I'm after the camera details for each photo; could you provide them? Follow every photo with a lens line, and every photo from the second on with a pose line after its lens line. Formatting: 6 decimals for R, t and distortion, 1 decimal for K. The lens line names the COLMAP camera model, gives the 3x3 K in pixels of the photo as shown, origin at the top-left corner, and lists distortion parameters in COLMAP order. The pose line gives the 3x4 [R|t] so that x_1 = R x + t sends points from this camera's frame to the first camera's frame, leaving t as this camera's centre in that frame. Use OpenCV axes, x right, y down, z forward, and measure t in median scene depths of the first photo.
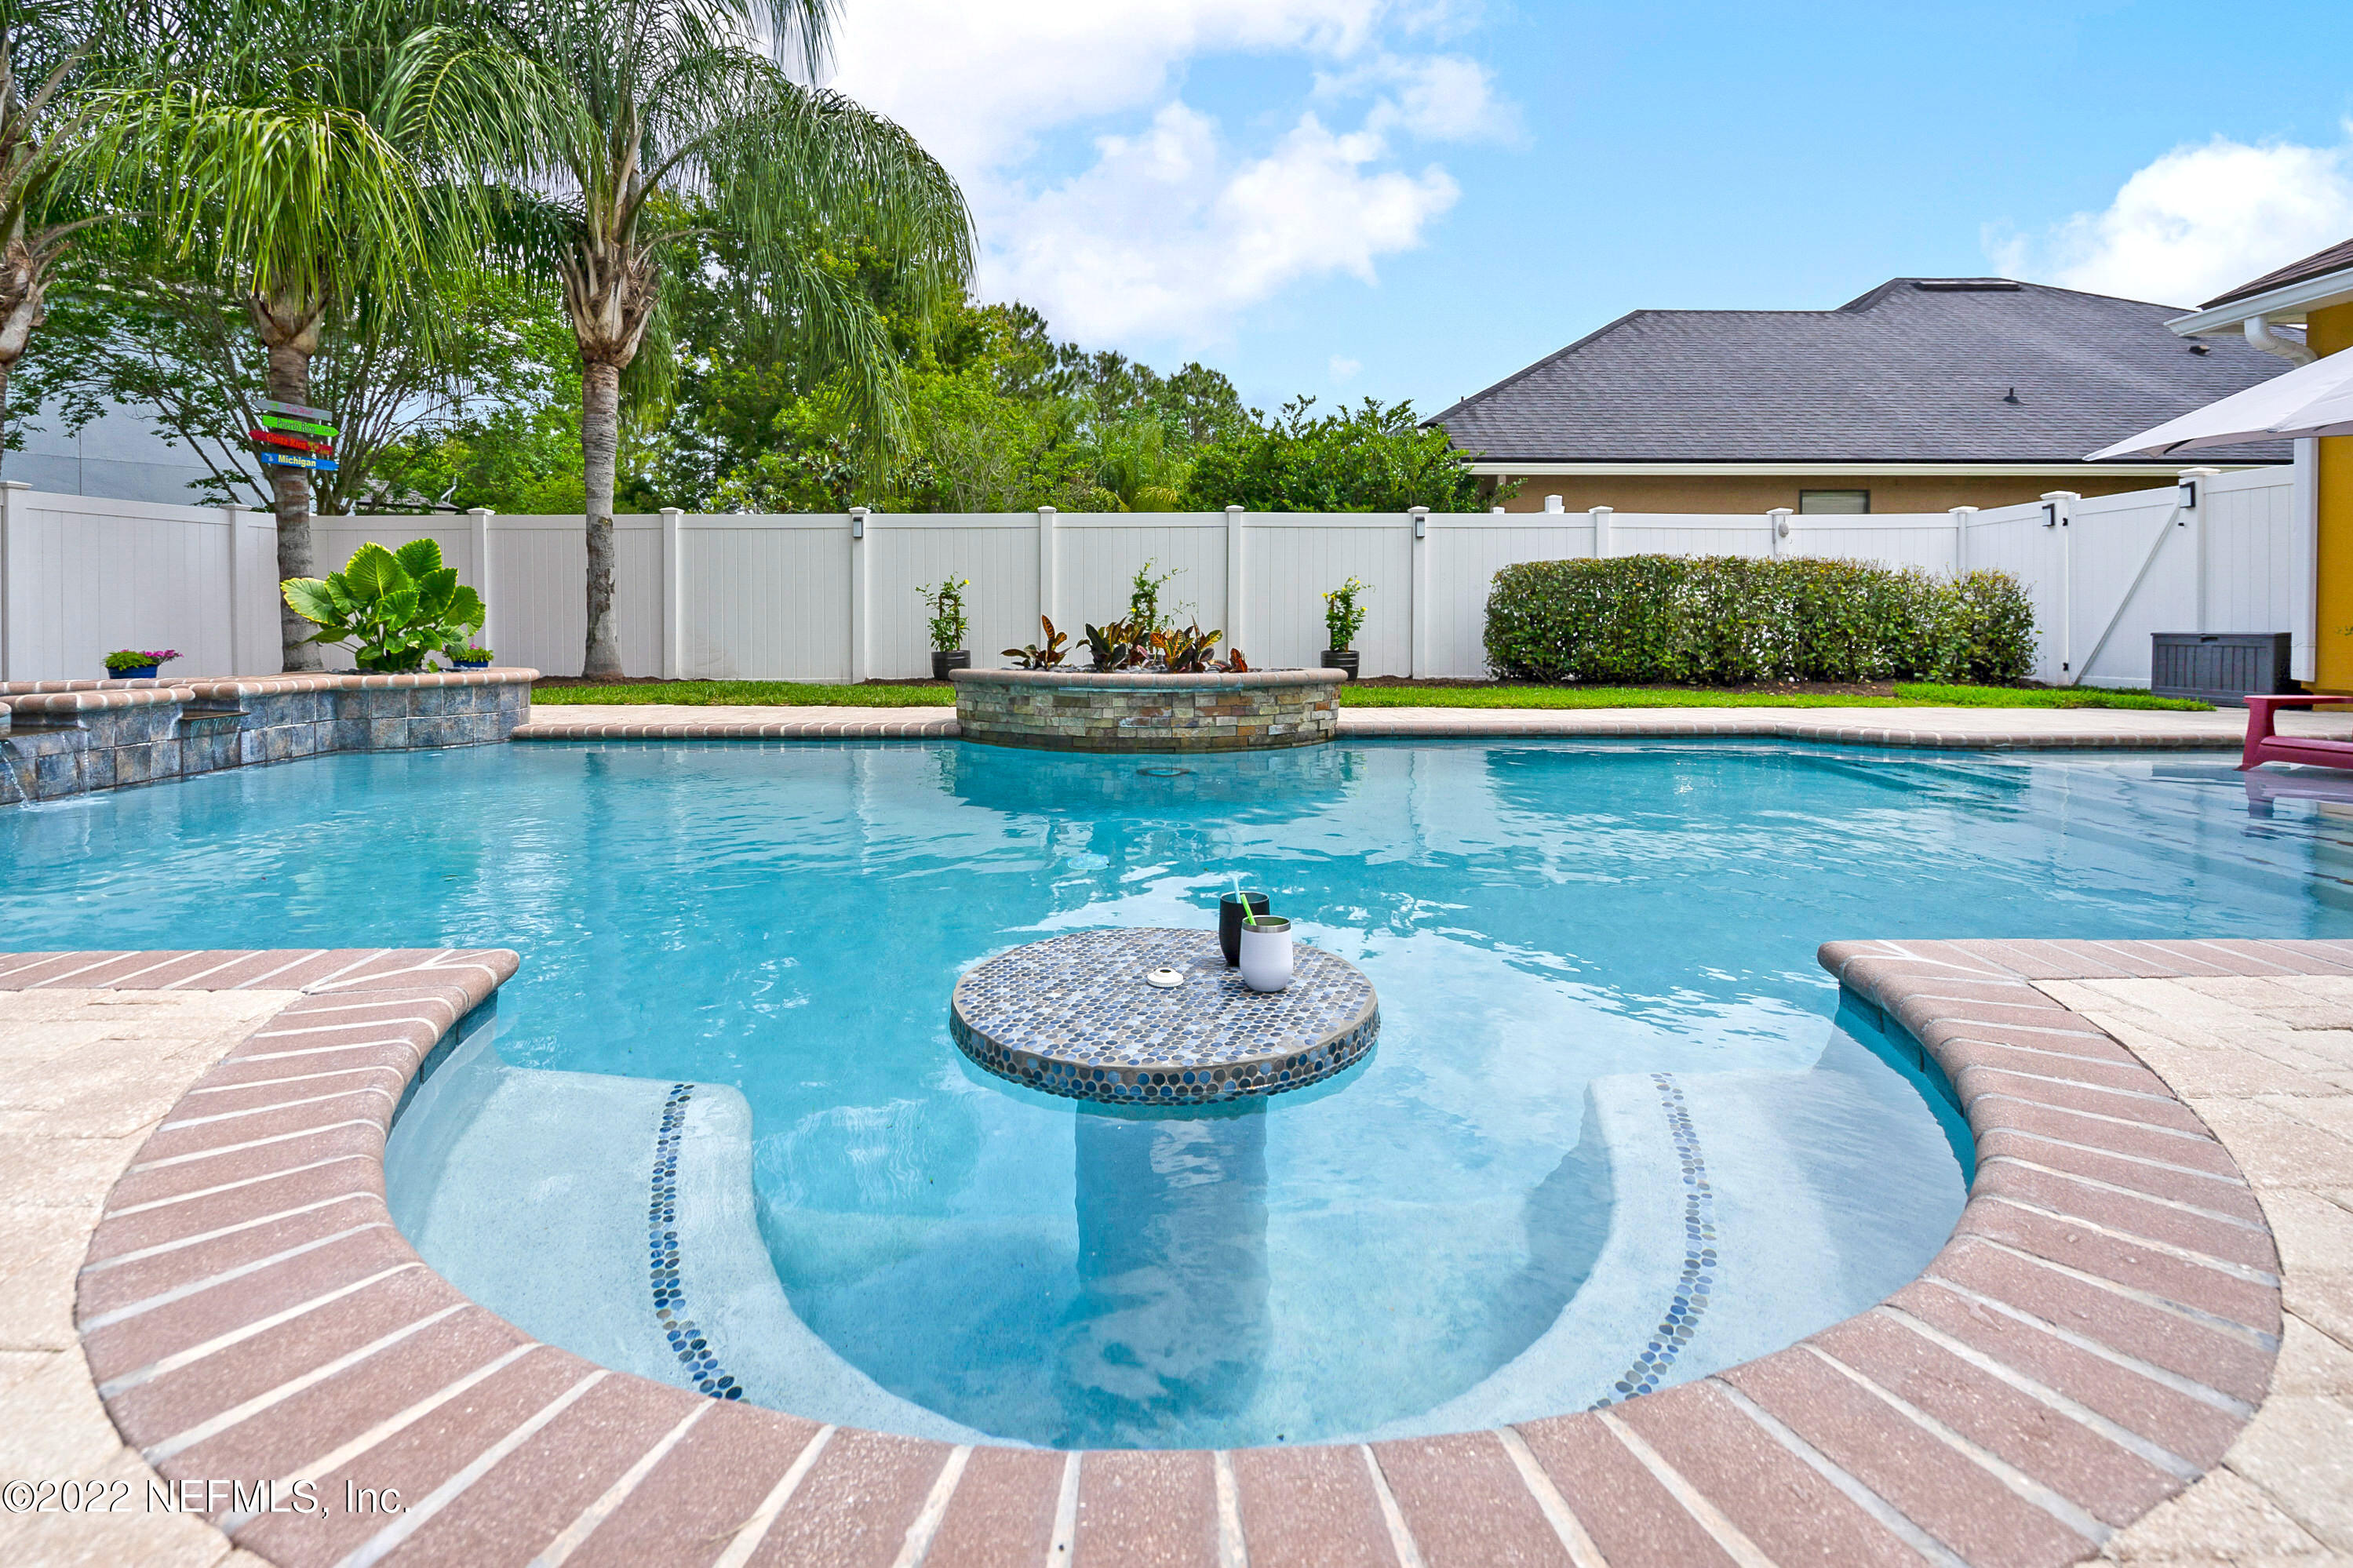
lens RADIAL K [[1126.9, 0, 1164.4], [0, 1126.9, 629.4], [0, 0, 1]] dist [-0.002210, -0.000733]
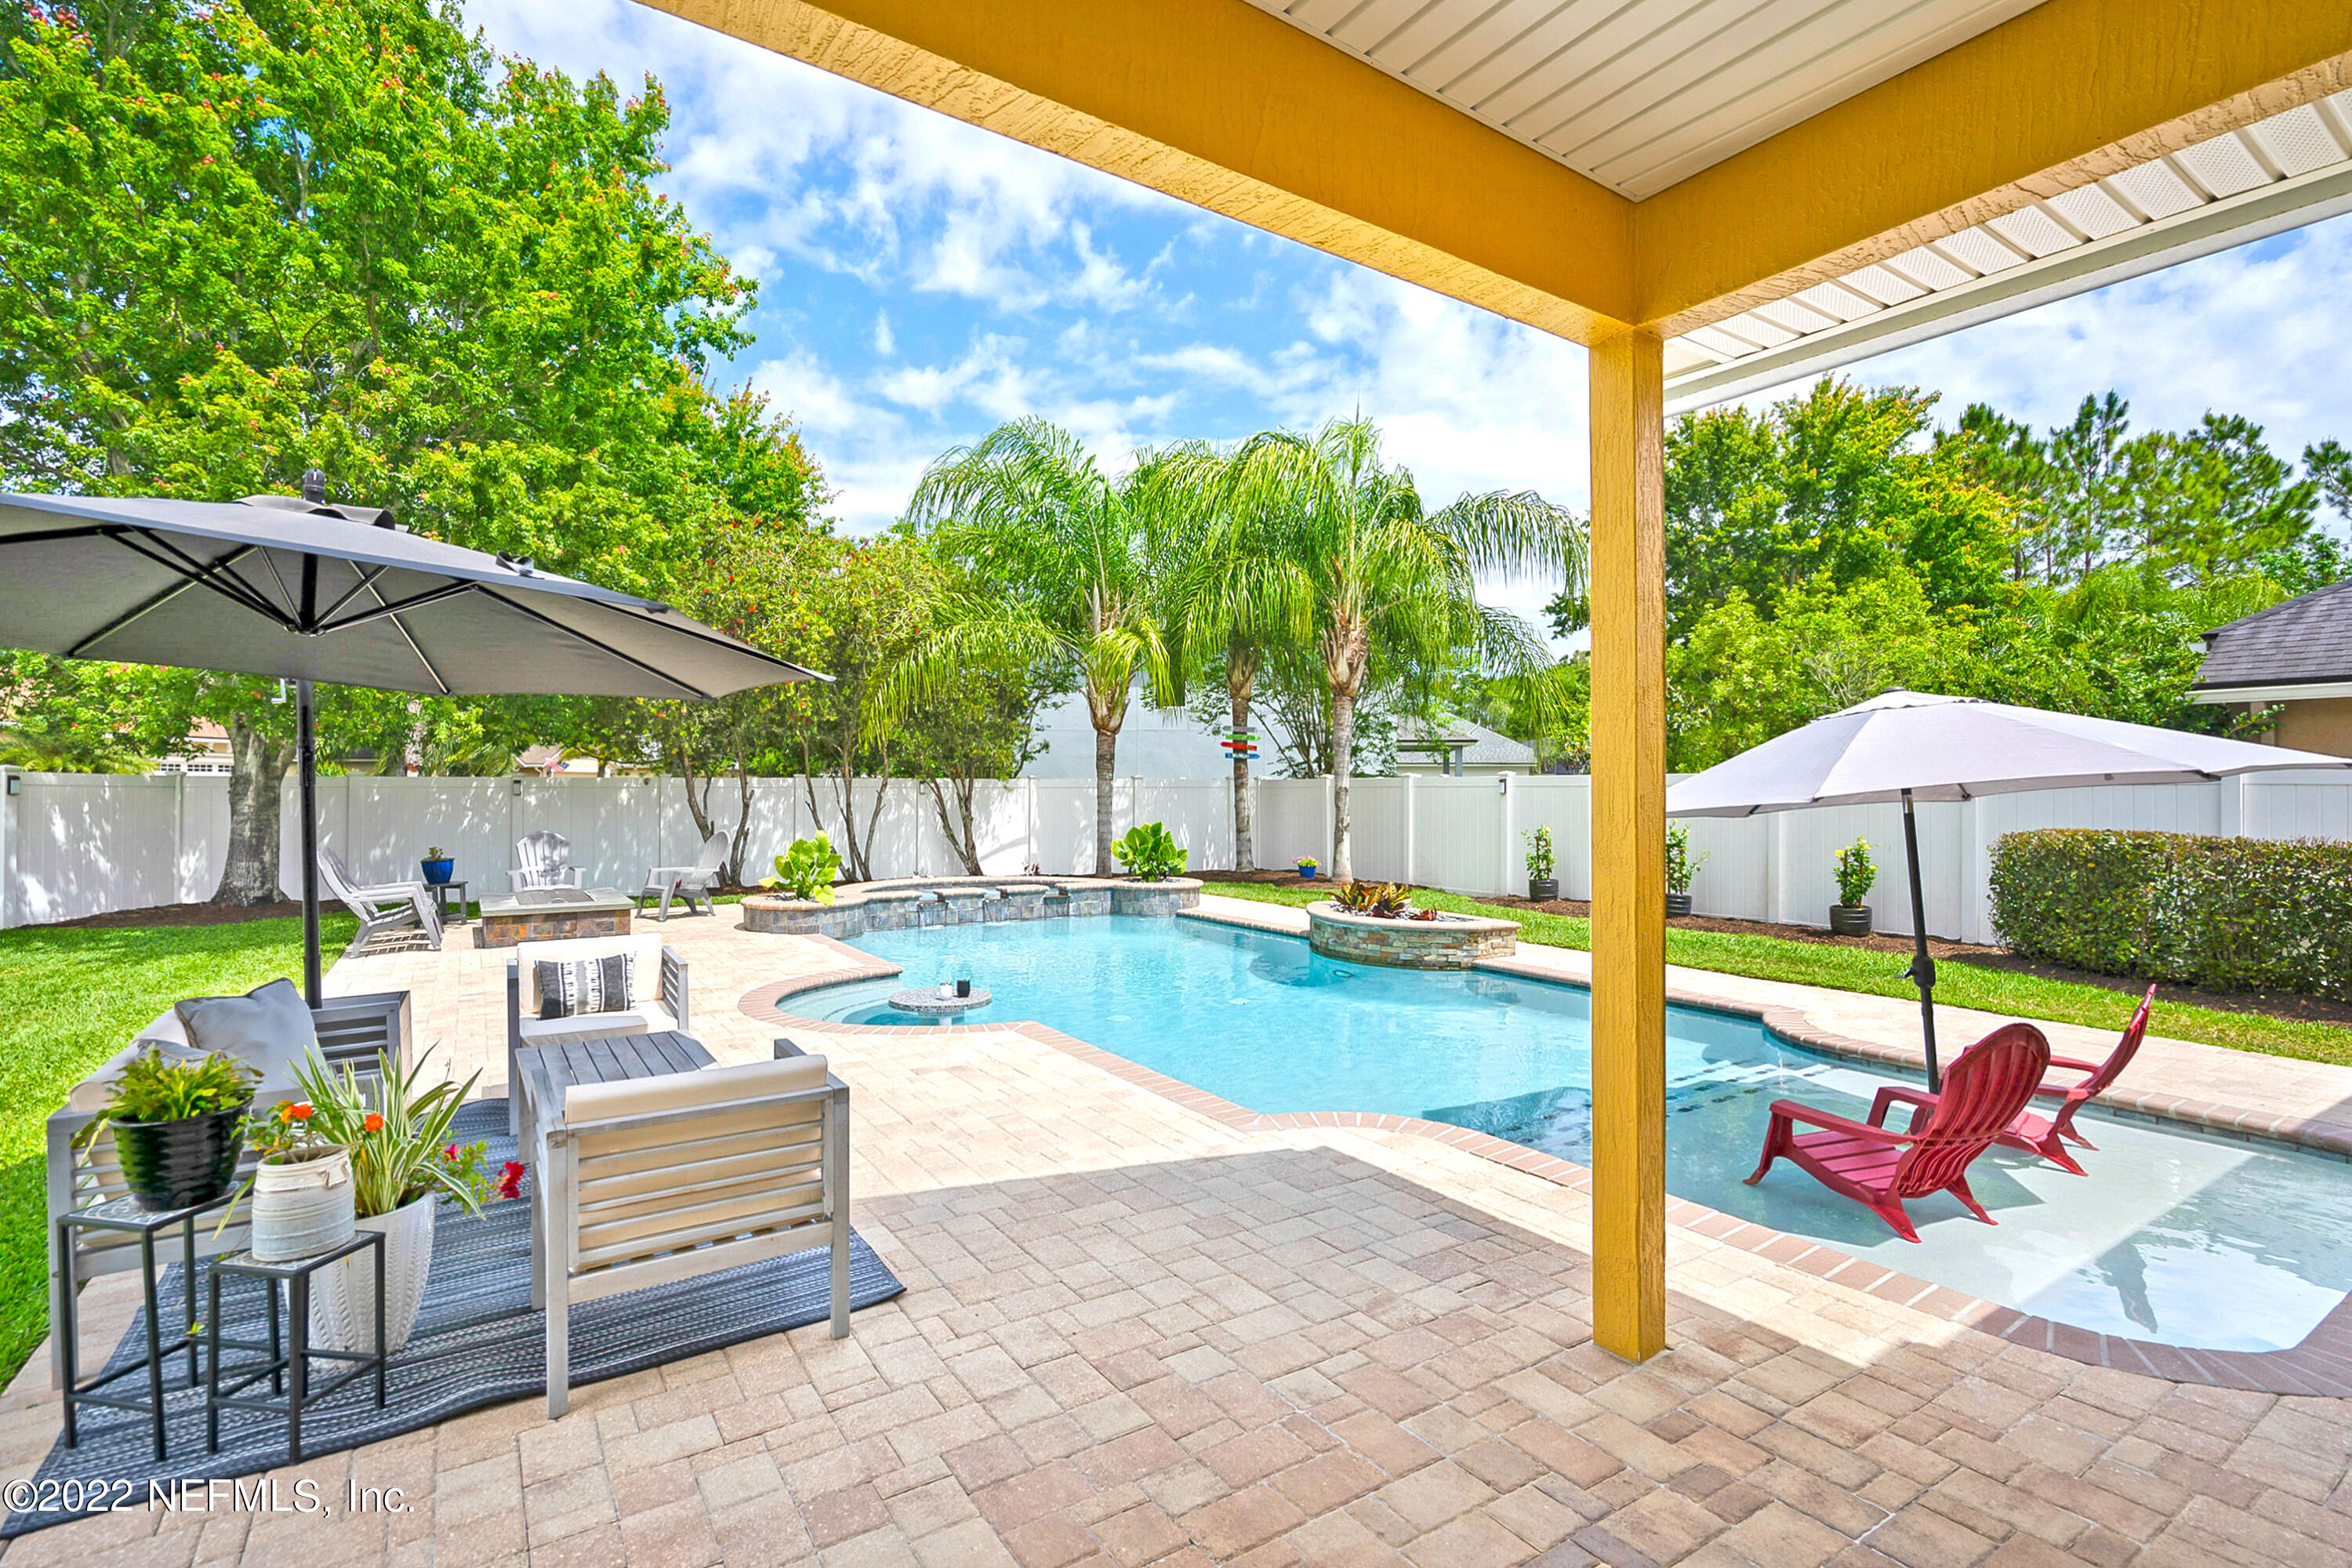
lens RADIAL K [[1083.6, 0, 1176.0], [0, 1083.6, 784.0], [0, 0, 1]] dist [-0.003261, -0.000387]
pose [[0.527241, 0.000411, -0.849716, 0.727197], [-0.013188, 0.999883, -0.007699, -0.085207], [0.849614, 0.015265, 0.527185, -0.064026]]
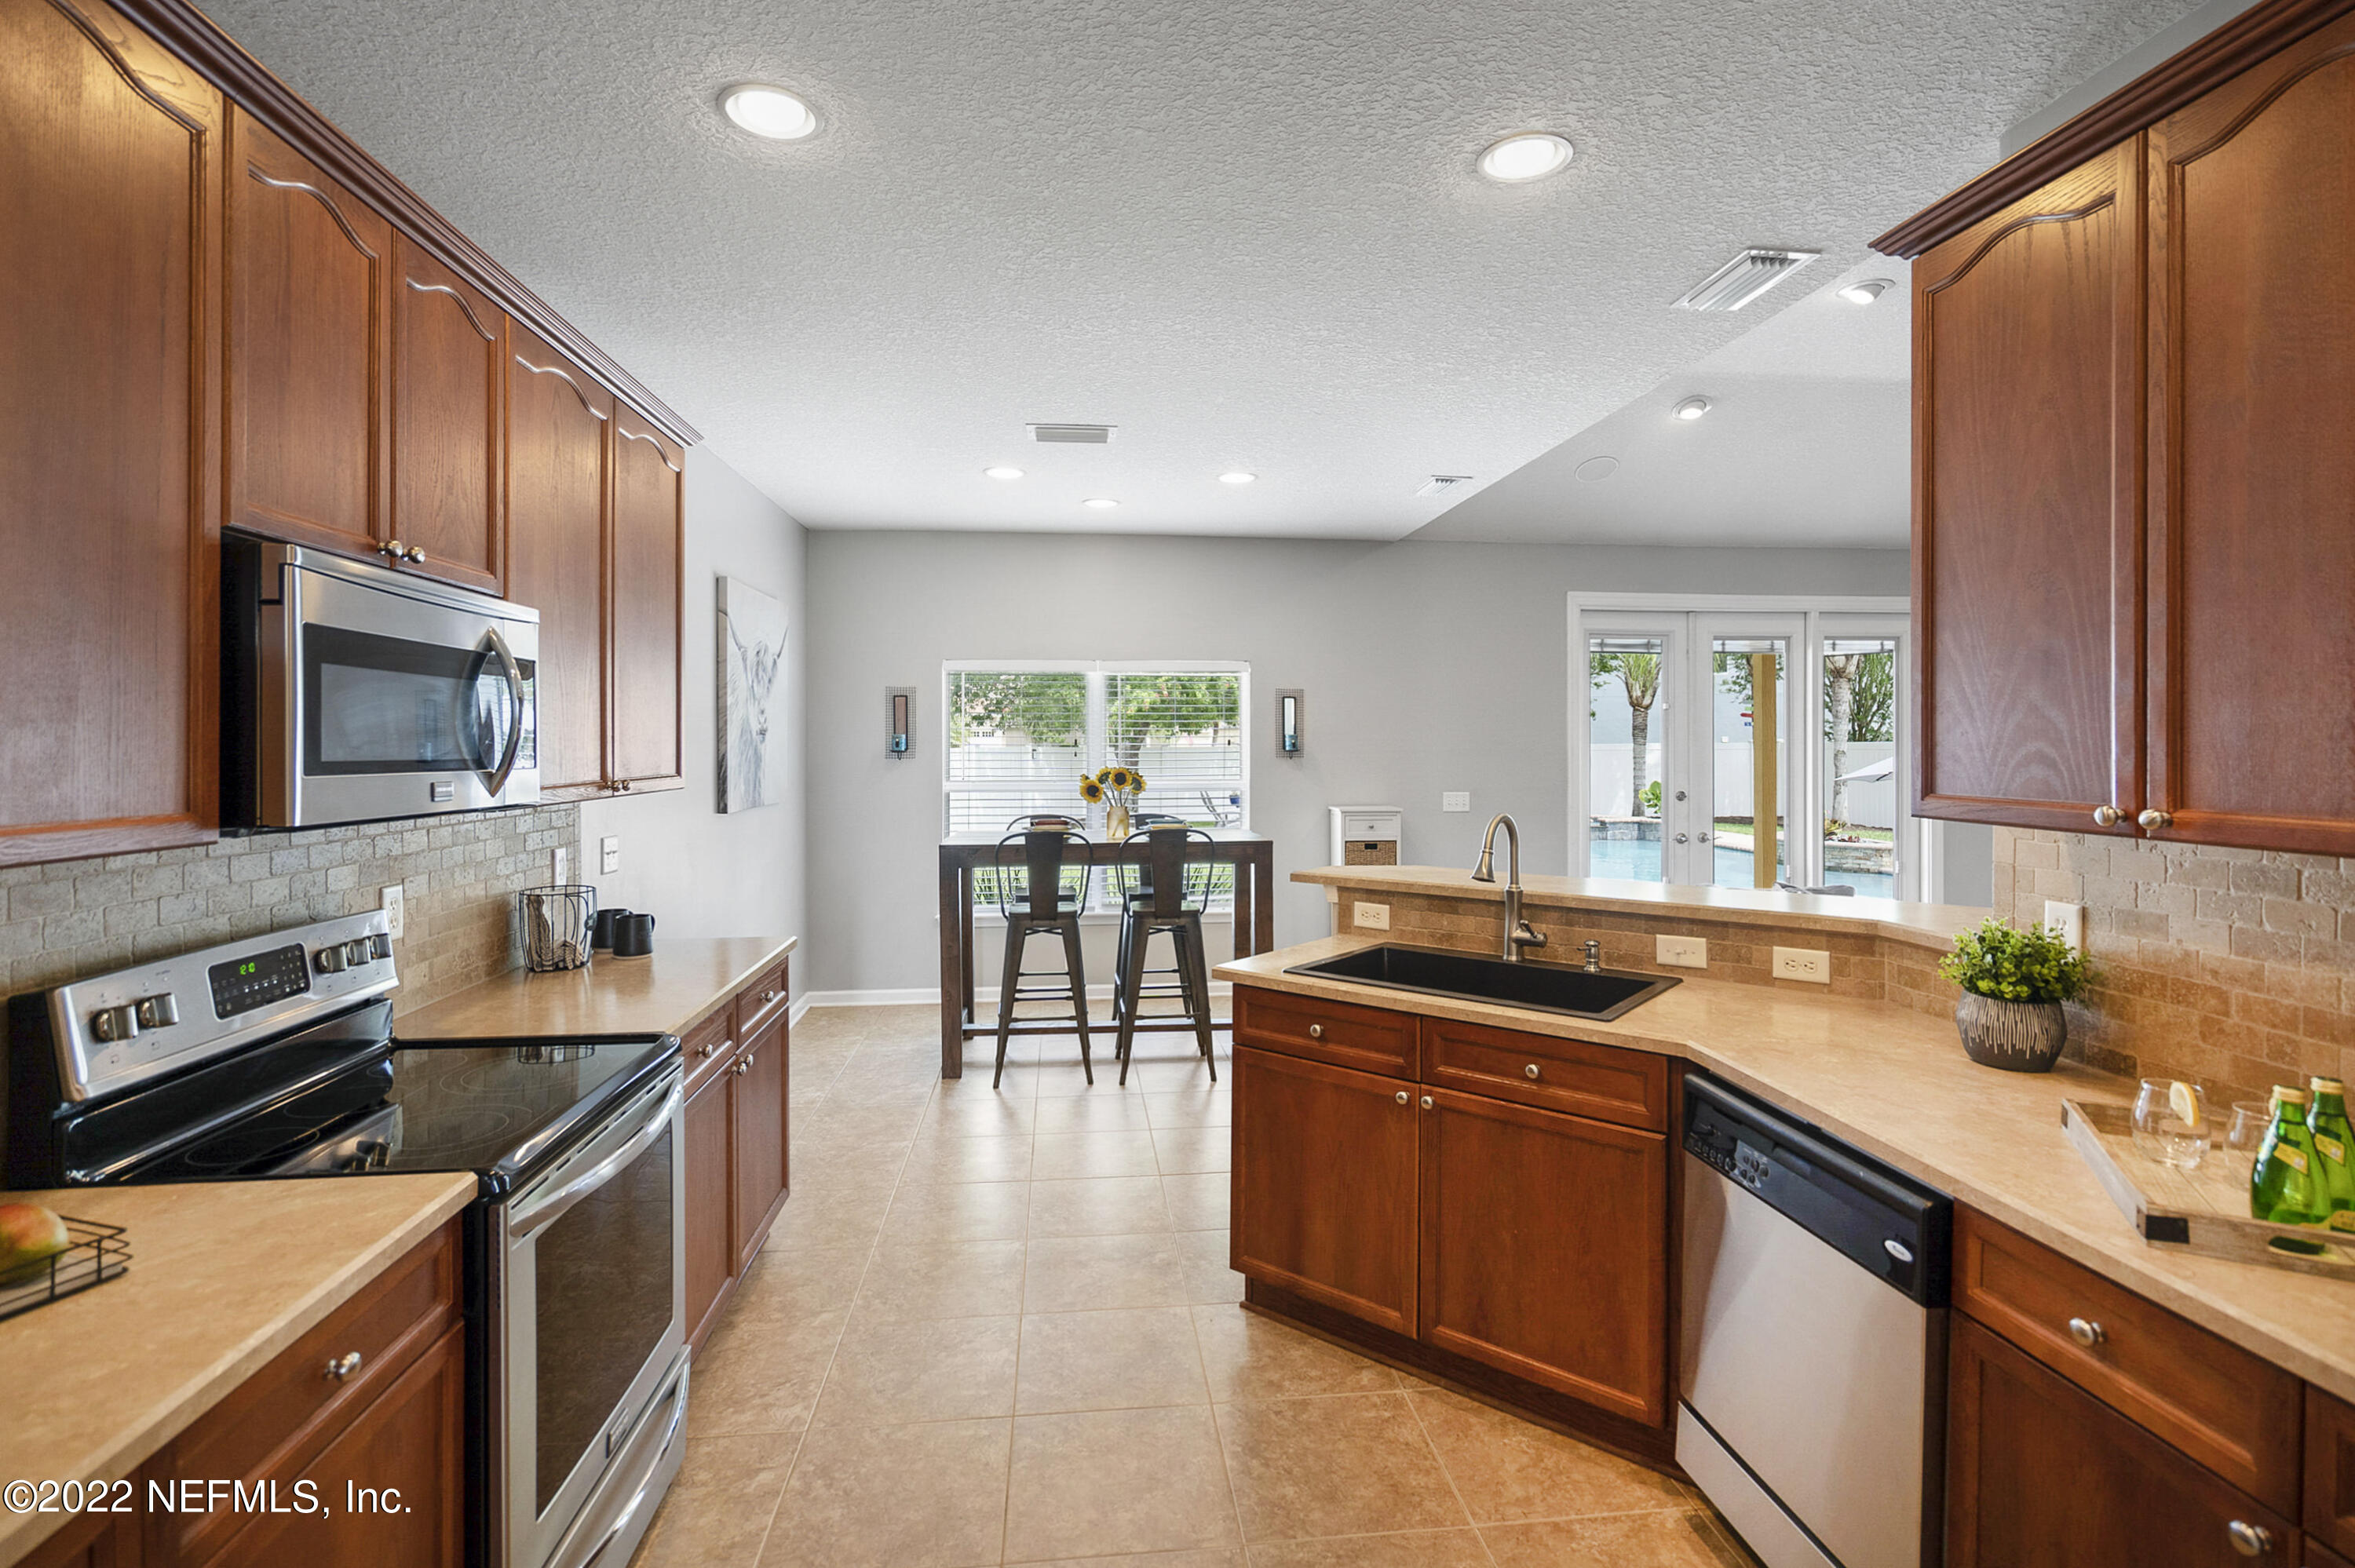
lens RADIAL K [[1115.3, 0, 1160.3], [0, 1115.3, 758.6], [0, 0, 1]] dist [-0.002061, -0.000283]
pose [[0.063471, 0.019275, -0.997798, 1.487072], [-0.005773, 0.999804, 0.018946, -0.113544], [0.997967, 0.004558, 0.063569, -0.408341]]
